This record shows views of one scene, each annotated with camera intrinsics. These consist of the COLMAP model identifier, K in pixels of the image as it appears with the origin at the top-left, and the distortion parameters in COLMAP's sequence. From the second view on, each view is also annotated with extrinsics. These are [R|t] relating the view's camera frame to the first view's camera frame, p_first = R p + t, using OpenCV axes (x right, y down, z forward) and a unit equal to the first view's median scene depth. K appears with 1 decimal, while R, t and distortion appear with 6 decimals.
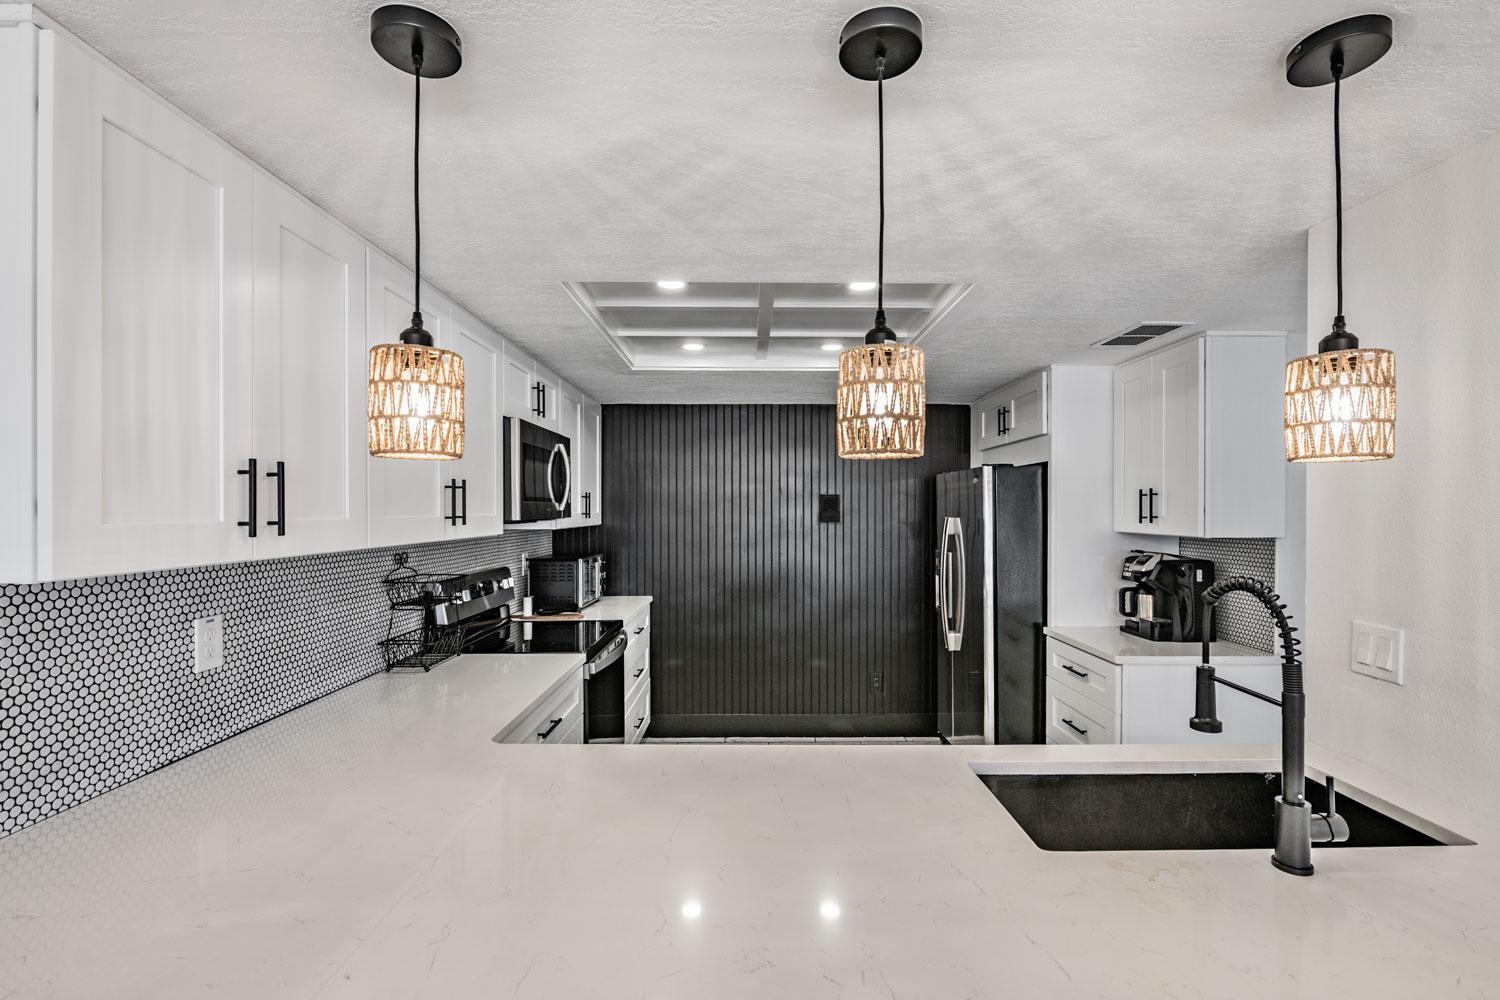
lens RADIAL K [[672.1, 0, 752.3], [0, 672.1, 515.5], [0, 0, 1]] dist [0.000836, 0.000249]
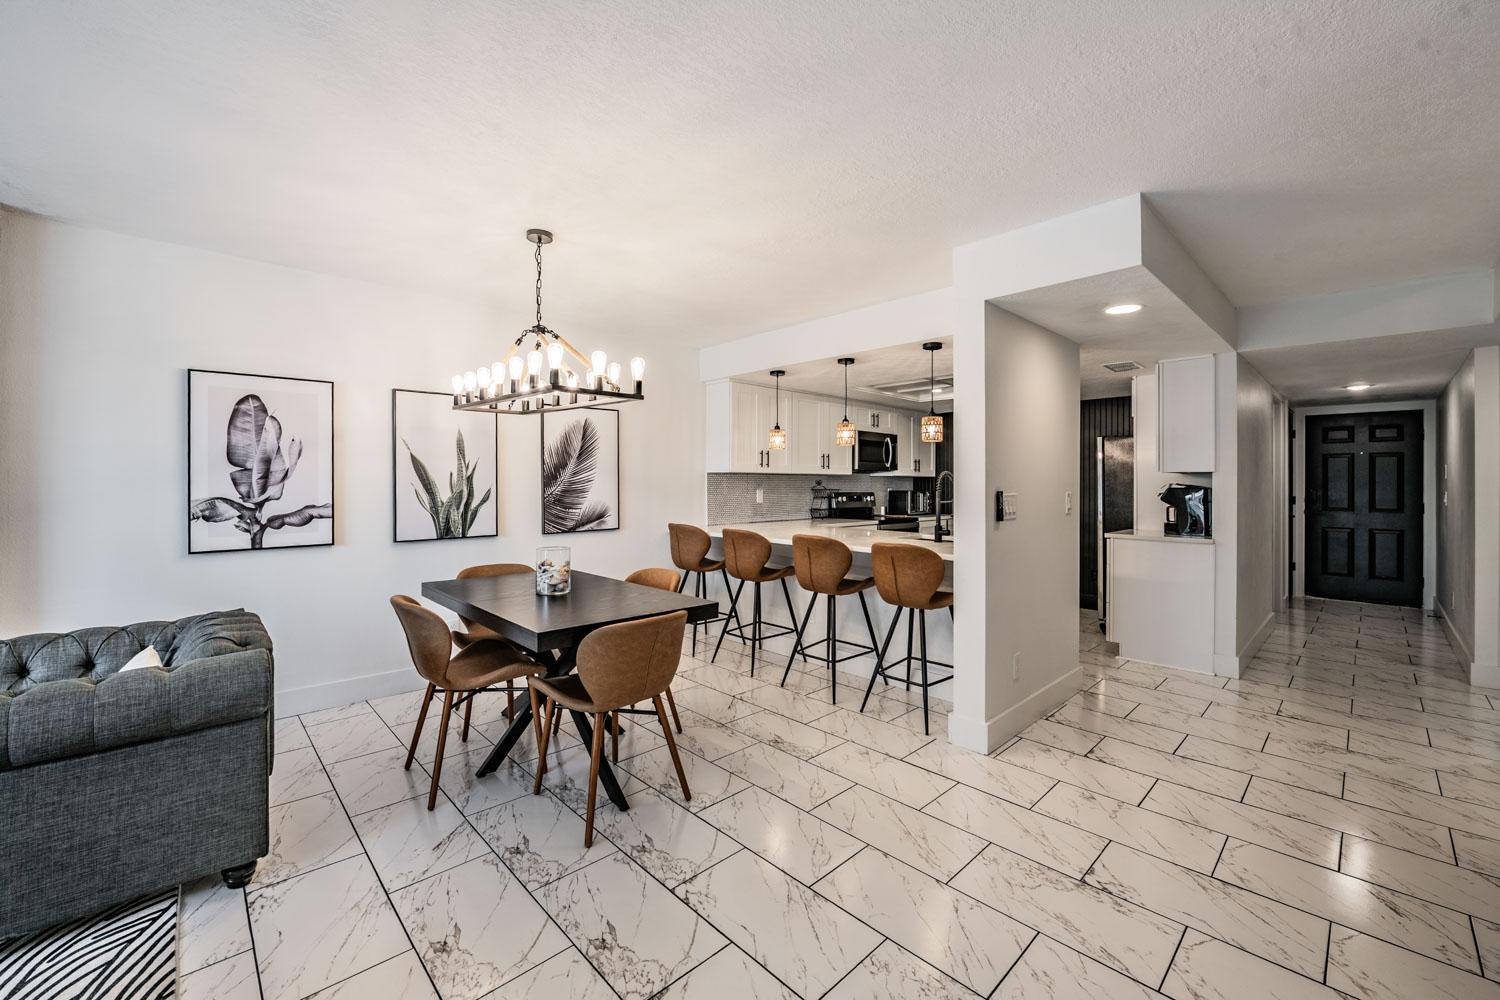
lens RADIAL K [[597.1, 0, 751.7], [0, 597.1, 479.3], [0, 0, 1]] dist [-0.007959, -0.002917]
pose [[0.688158, -0.005068, -0.725543, 0.827075], [-0.010159, 0.999810, -0.016620, 0.070042], [0.725489, 0.018807, 0.687976, -0.707342]]
